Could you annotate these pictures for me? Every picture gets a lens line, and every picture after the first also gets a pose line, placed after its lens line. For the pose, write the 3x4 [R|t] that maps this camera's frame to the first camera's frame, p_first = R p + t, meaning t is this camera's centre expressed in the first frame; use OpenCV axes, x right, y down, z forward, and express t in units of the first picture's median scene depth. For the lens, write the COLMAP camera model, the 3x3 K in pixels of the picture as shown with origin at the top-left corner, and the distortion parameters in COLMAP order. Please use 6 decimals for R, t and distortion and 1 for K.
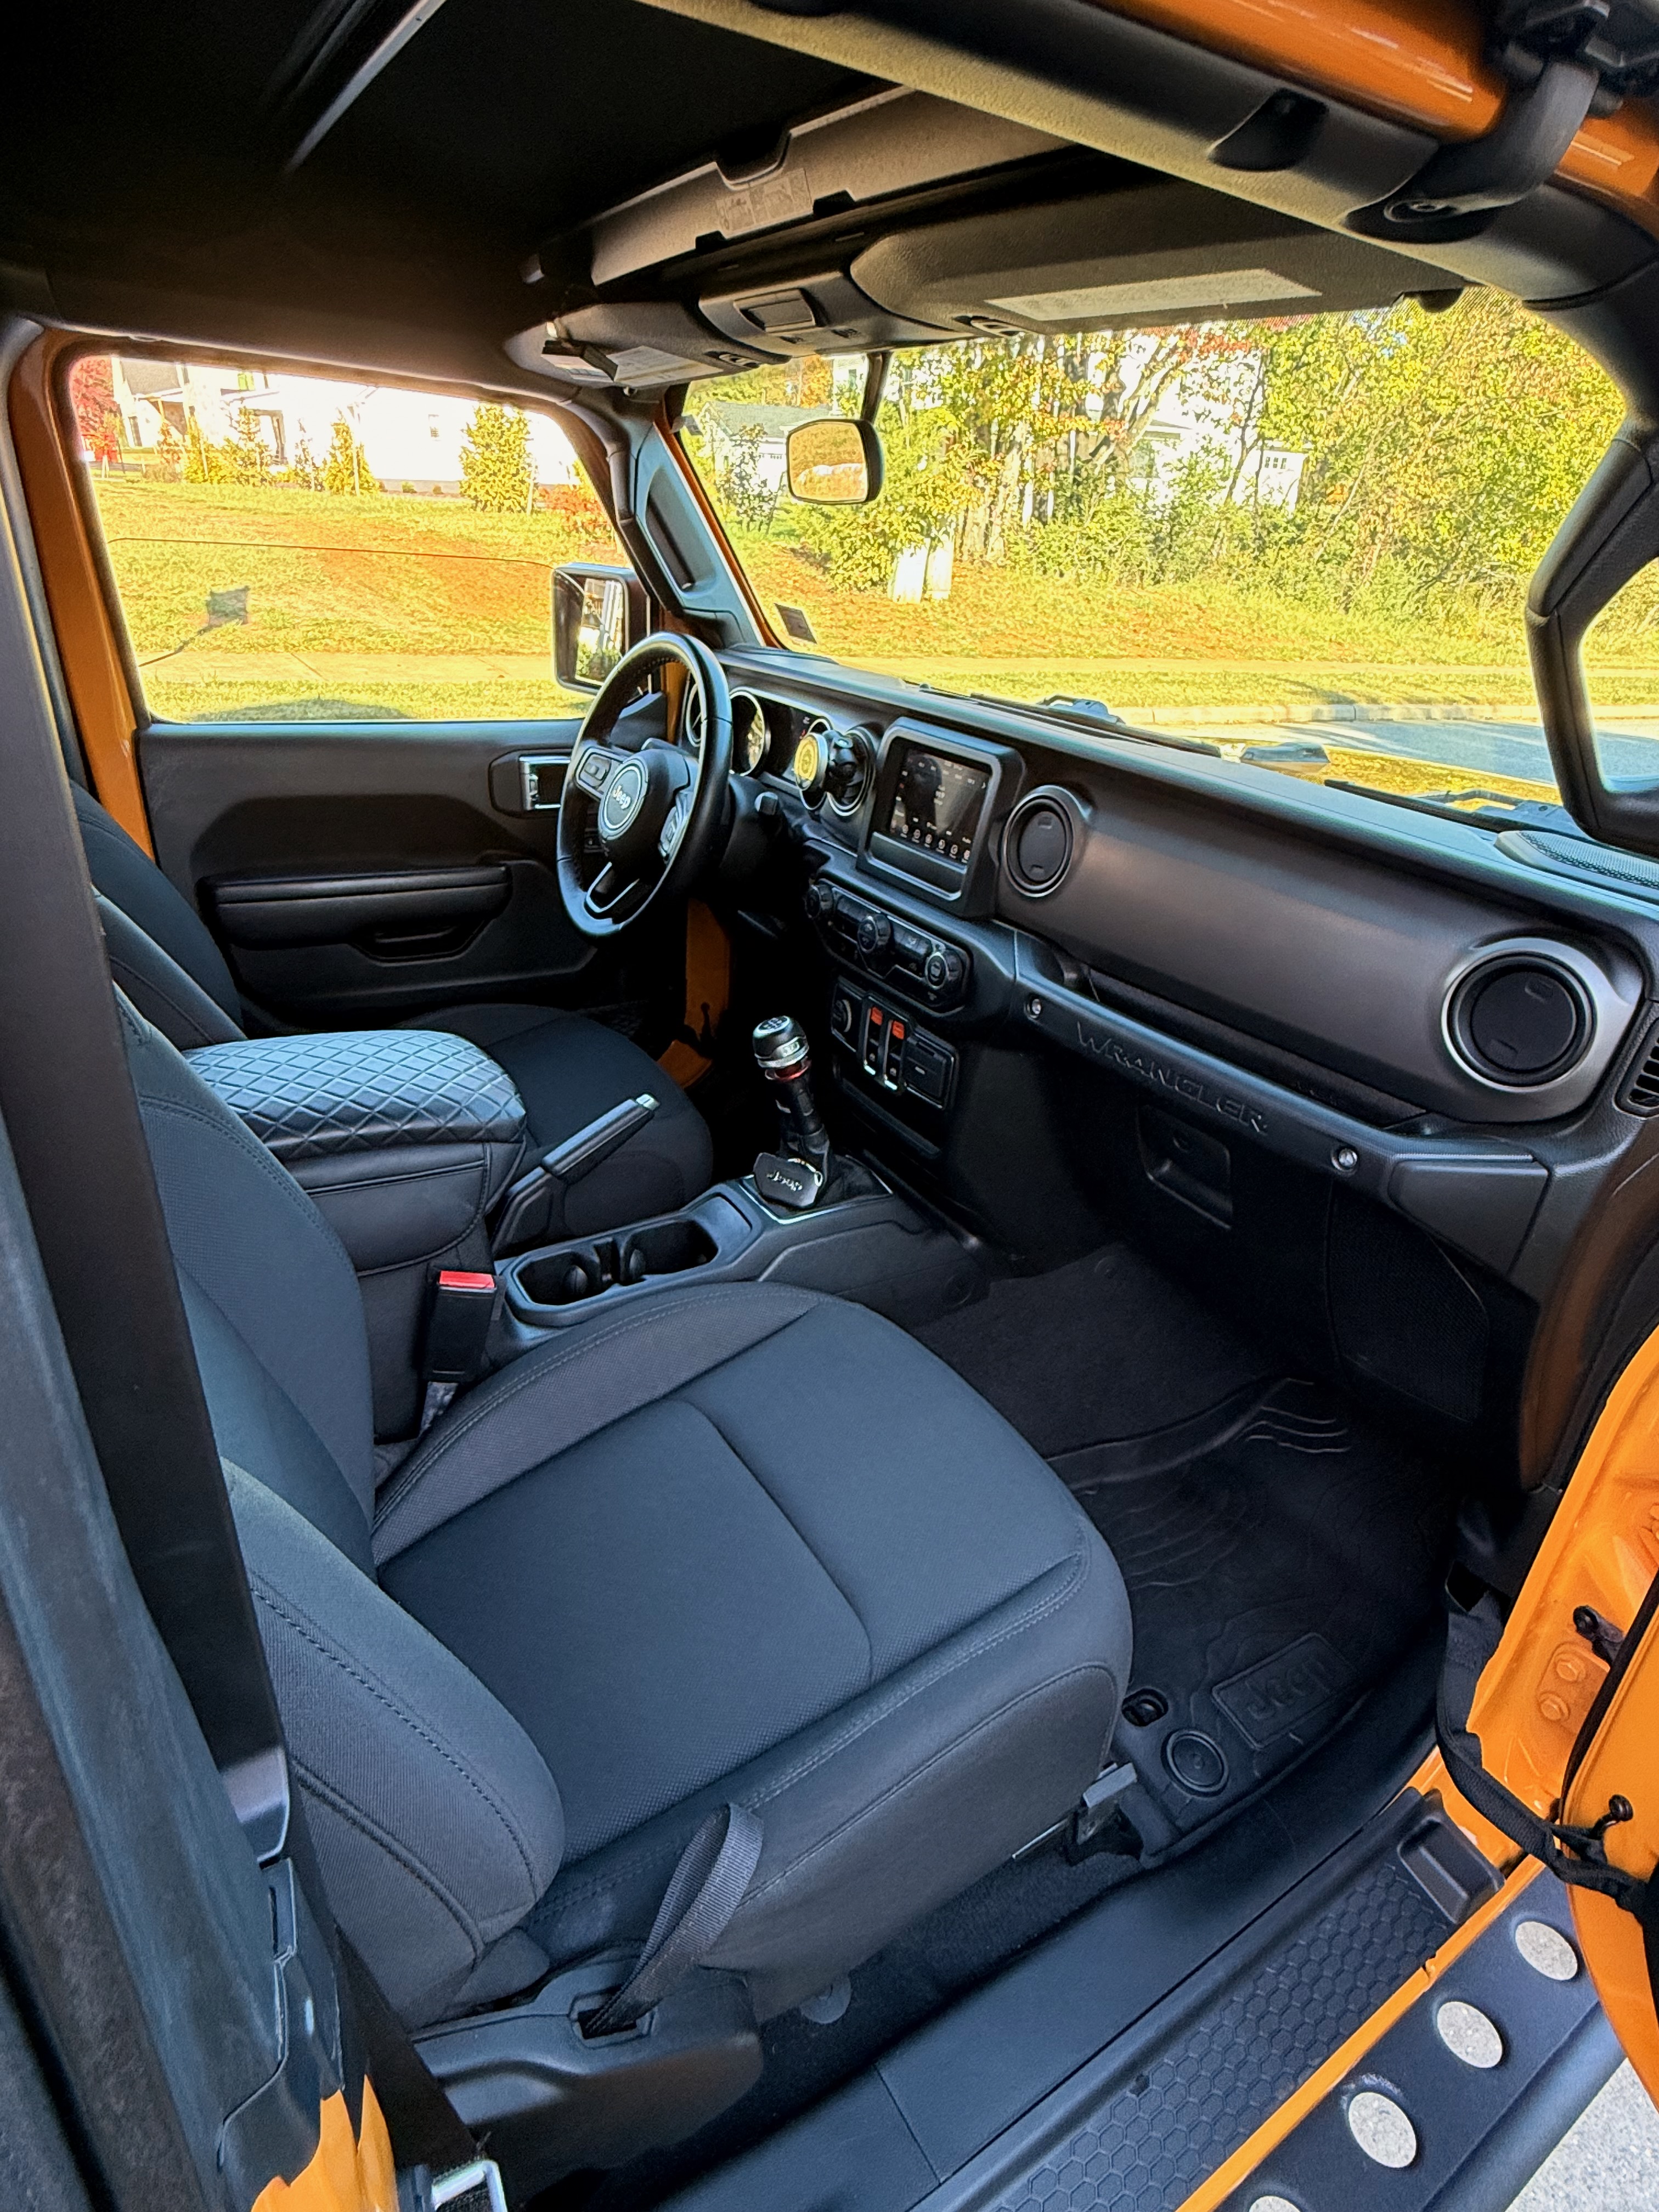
lens RADIAL K [[1174.3, 0, 829.5], [0, 1174.3, 1106.0], [0, 0, 1]] dist [-0.000443, -0.000023]
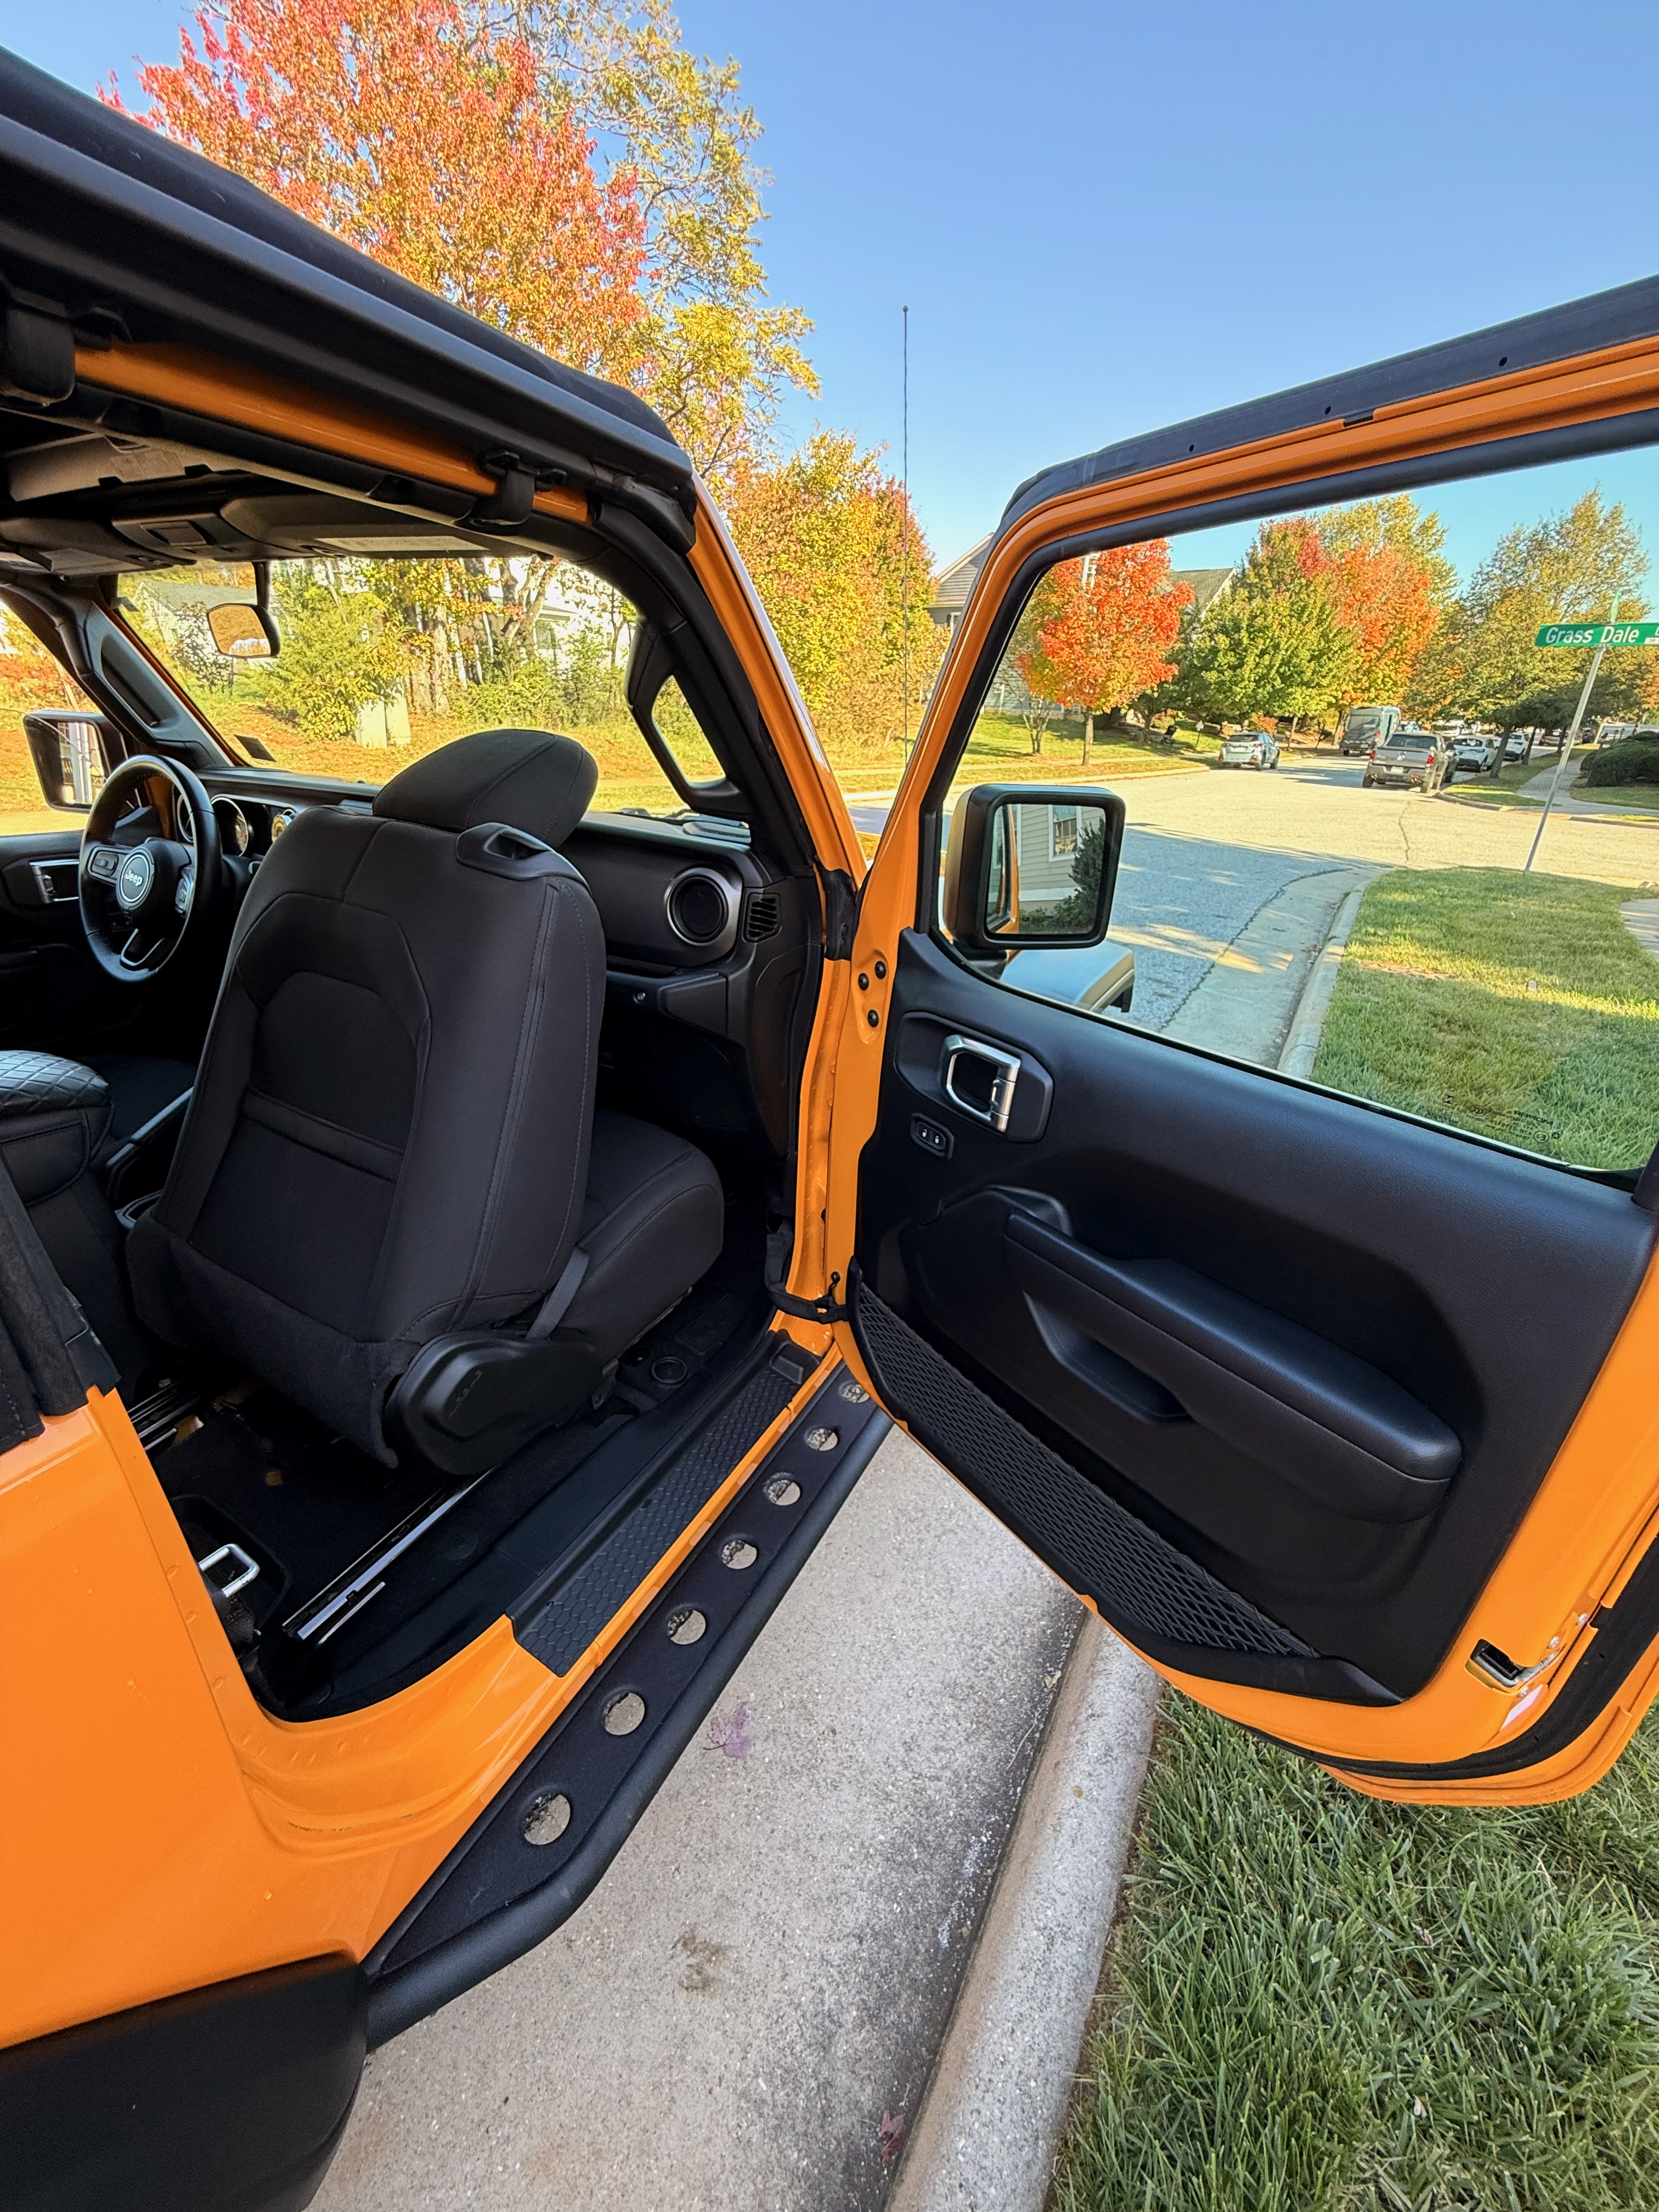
lens RADIAL K [[883.7, 0, 827.2], [0, 883.7, 1108.8], [0, 0, 1]] dist [-0.002612, -0.000300]
pose [[0.877352, -0.218452, 0.427238, 0.033418], [0.223222, 0.973963, 0.039603, 0.144901], [-0.424765, 0.060623, 0.903271, -0.257402]]
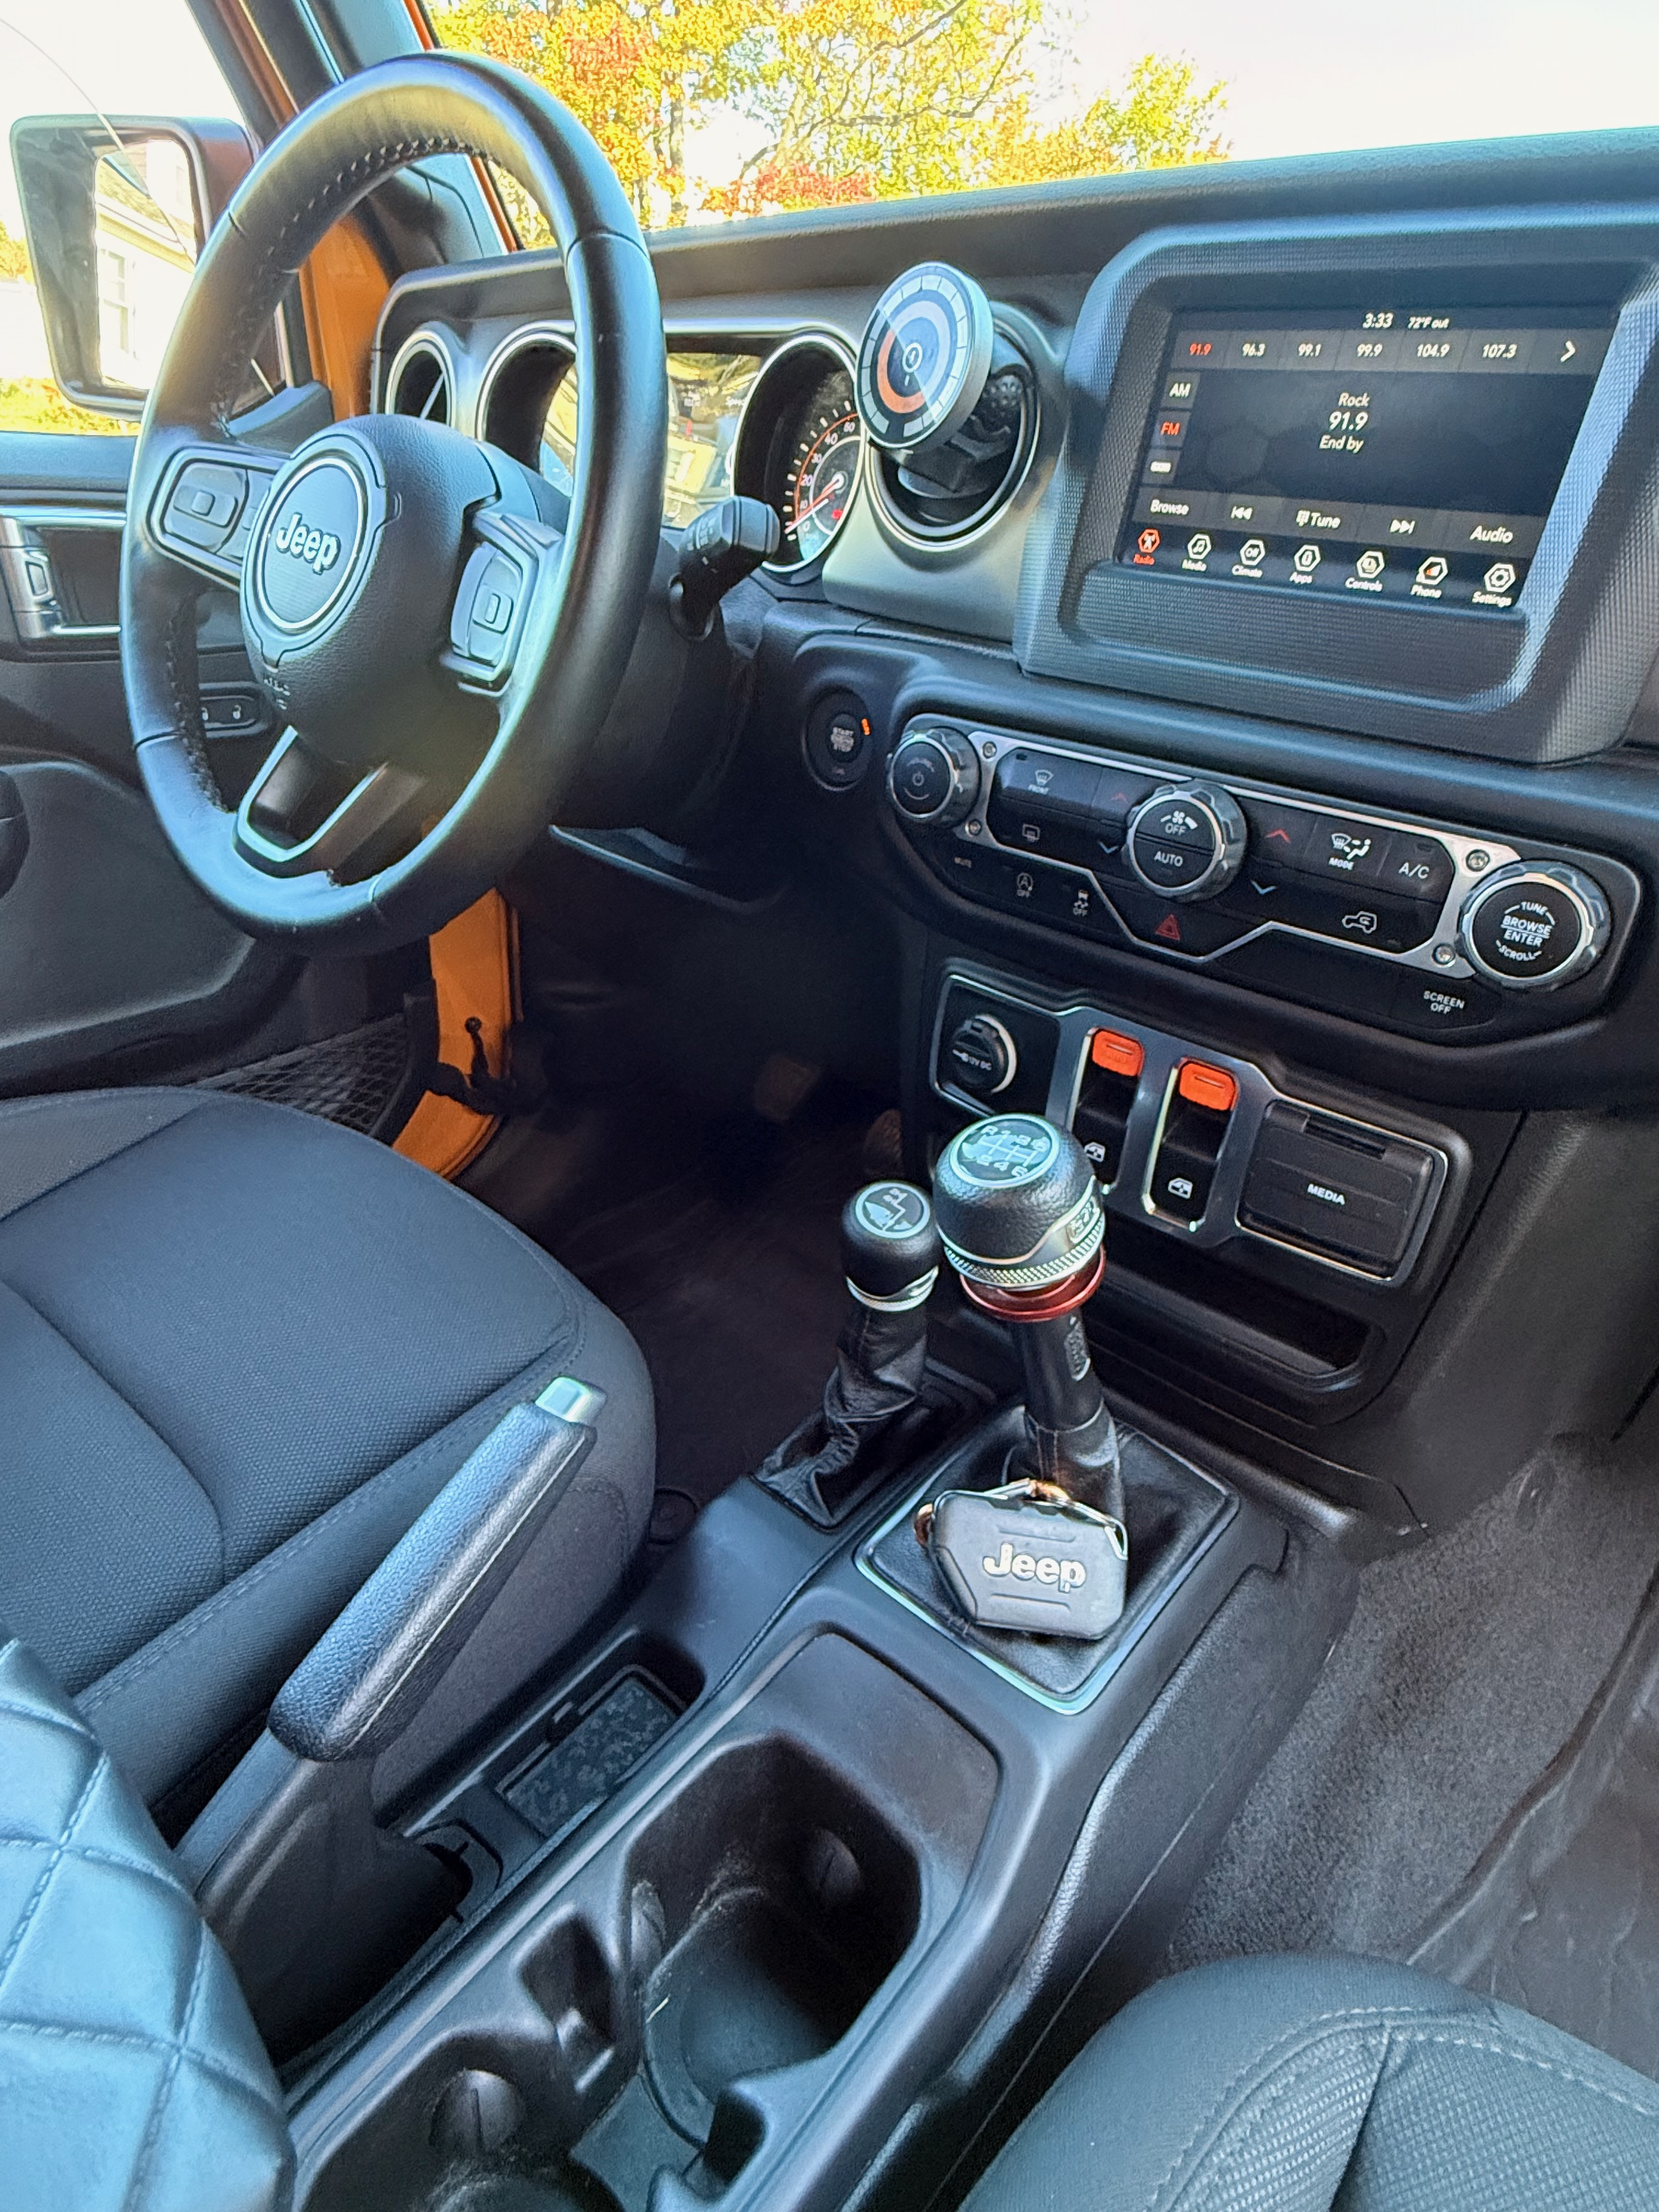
lens RADIAL K [[1181.6, 0, 827.9], [0, 1181.6, 1083.2], [0, 0, 1]] dist [0.001017, 0.000483]
pose [[0.947794, -0.144870, 0.284075, -0.166428], [0.133569, 0.989290, 0.058869, -0.102791], [-0.289561, -0.017852, 0.956993, 0.647100]]
